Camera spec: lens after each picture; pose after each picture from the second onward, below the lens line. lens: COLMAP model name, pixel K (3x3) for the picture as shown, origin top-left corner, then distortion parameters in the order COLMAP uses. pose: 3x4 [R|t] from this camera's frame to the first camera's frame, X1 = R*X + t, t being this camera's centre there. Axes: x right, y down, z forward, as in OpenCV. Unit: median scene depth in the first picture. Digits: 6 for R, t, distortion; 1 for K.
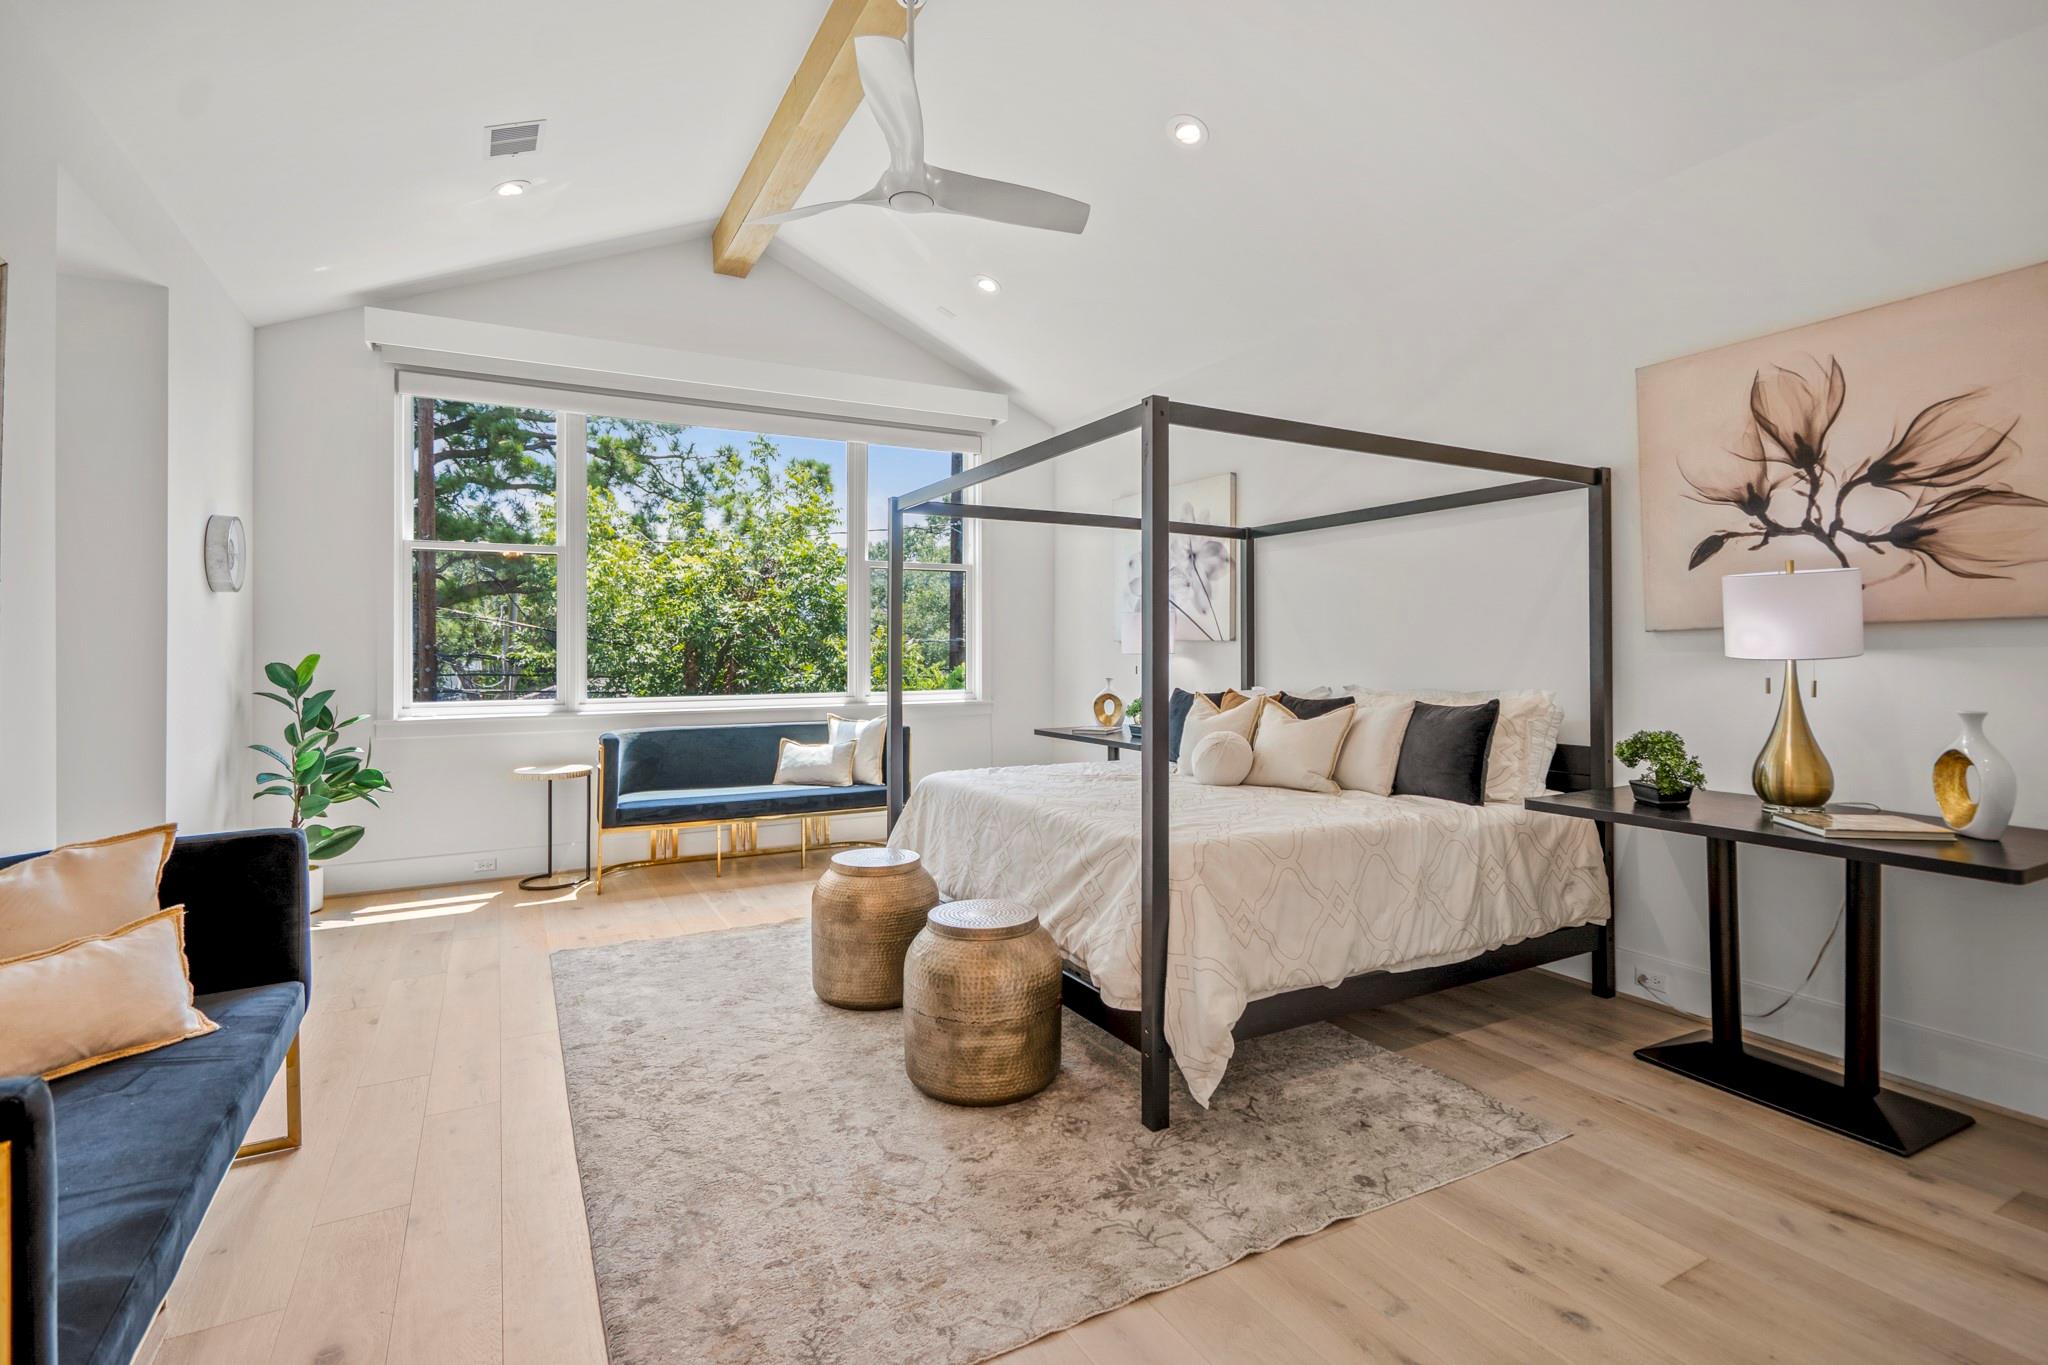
lens RADIAL K [[949.6, 0, 1023.8], [0, 949.6, 665.6], [0, 0, 1]] dist [-0.004265, -0.002394]
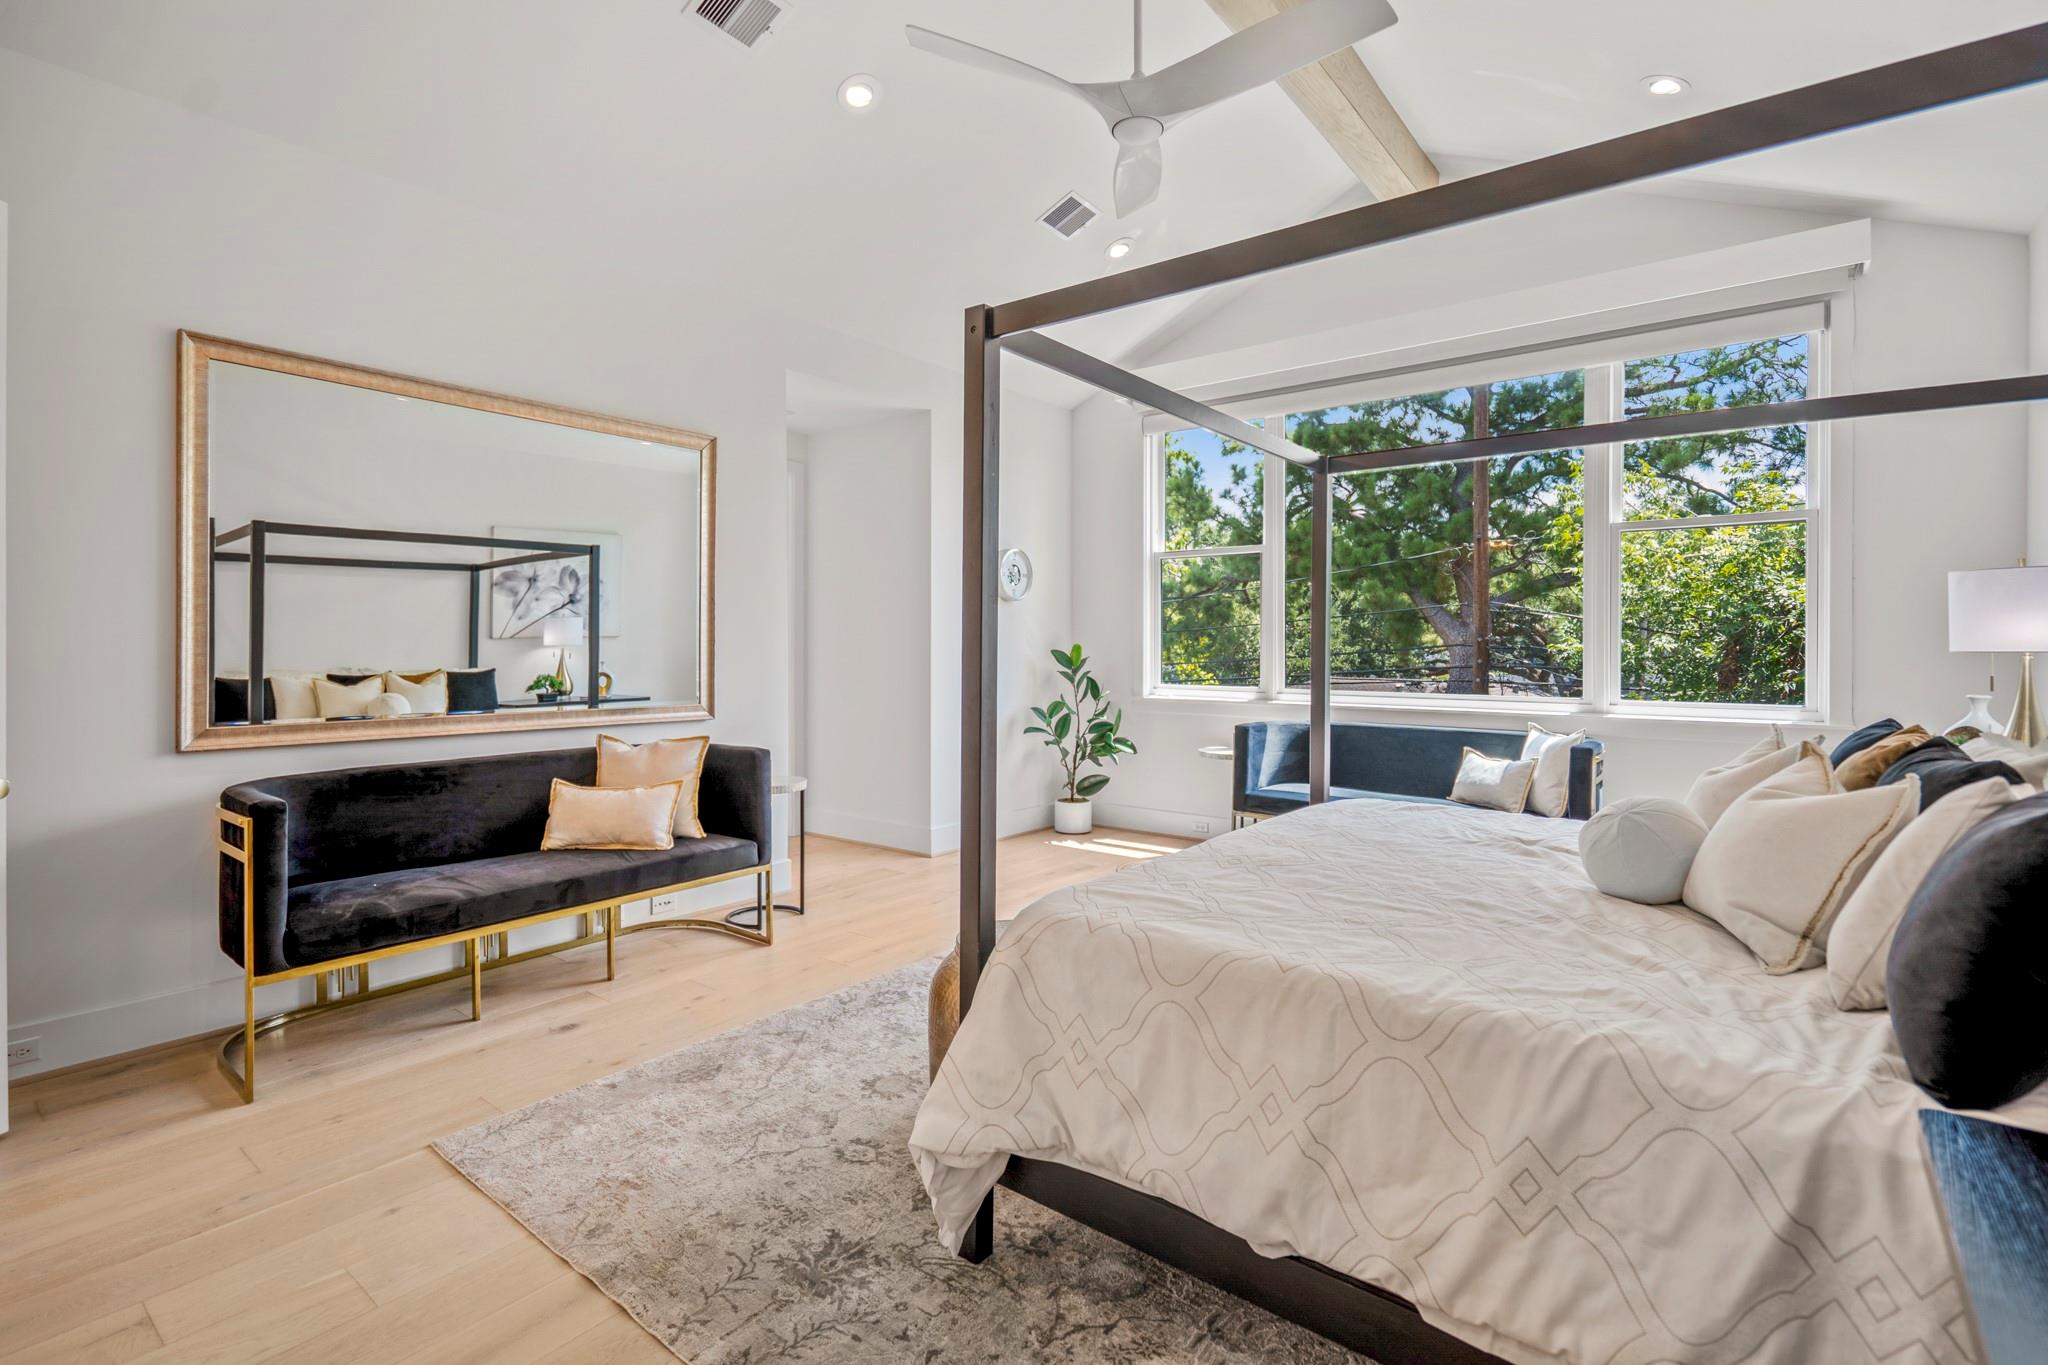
lens RADIAL K [[949.6, 0, 1027.6], [0, 949.6, 662.4], [0, 0, 1]] dist [-0.004265, -0.002394]
pose [[0.394577, 0.022737, -0.918581, 0.460824], [-0.018530, 0.999687, 0.016785, -0.006517], [0.918676, 0.010398, 0.394875, 0.391506]]
